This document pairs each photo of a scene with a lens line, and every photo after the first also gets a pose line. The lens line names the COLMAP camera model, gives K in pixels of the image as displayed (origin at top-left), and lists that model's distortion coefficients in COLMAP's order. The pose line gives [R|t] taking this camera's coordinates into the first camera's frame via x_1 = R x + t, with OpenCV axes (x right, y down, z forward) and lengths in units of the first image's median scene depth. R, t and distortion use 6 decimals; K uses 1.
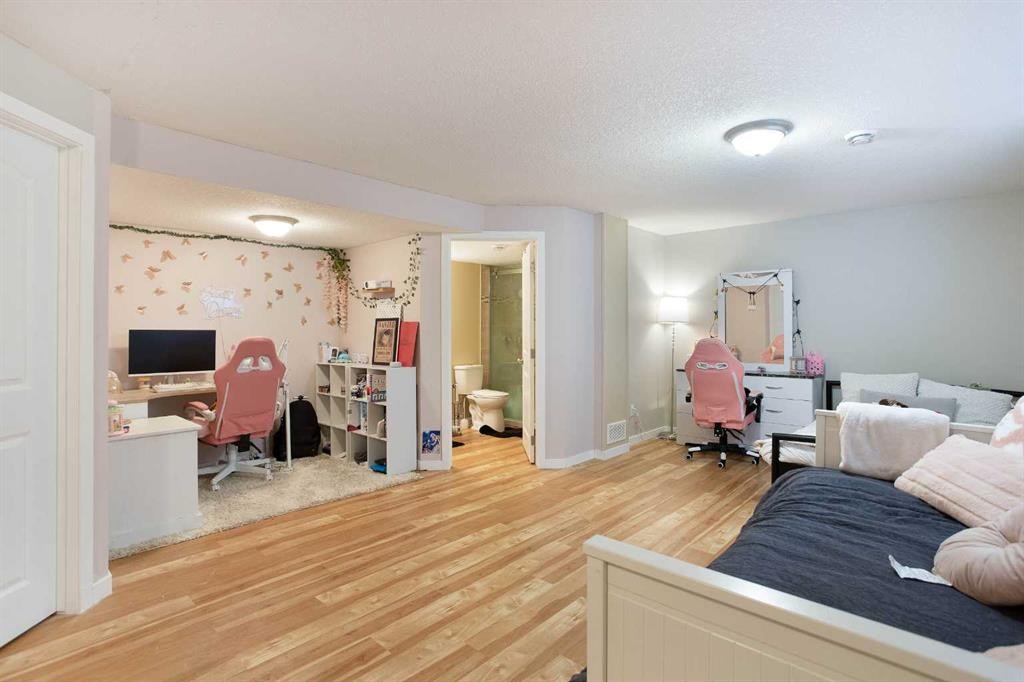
lens RADIAL K [[504.6, 0, 511.4], [0, 504.6, 335.2], [0, 0, 1]] dist [-0.024831, -0.000027]
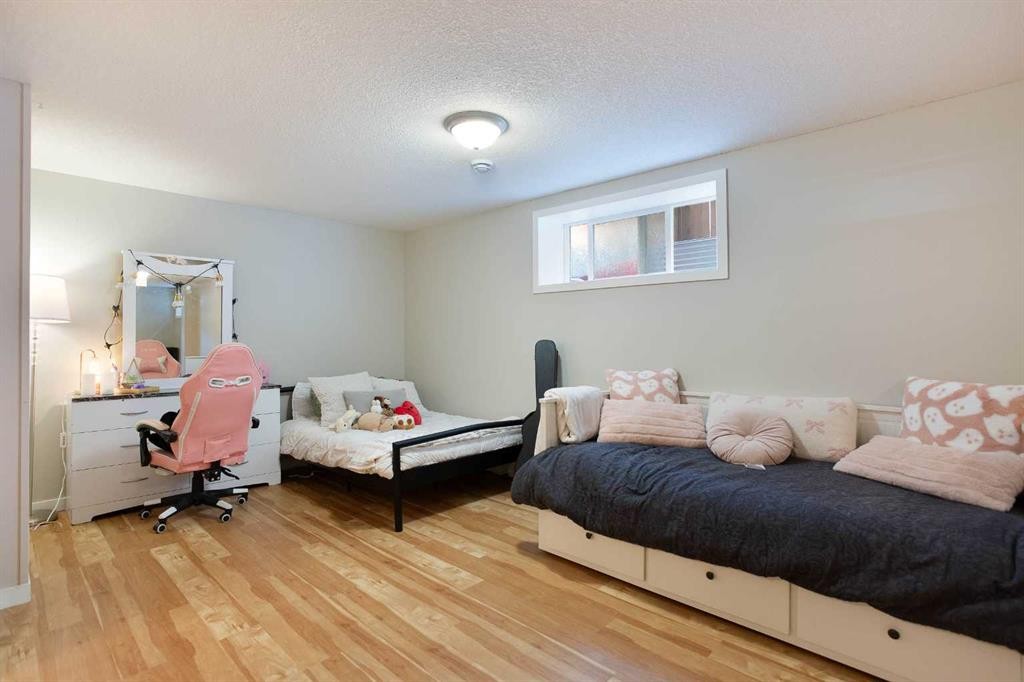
lens RADIAL K [[504.6, 0, 511.3], [0, 504.6, 336.6], [0, 0, 1]] dist [-0.024831, -0.000027]
pose [[0.017557, 0.006283, 0.999826, -0.373187], [0.014461, 0.999874, -0.006537, 0.008452], [-0.999741, 0.014573, 0.017464, 0.707820]]
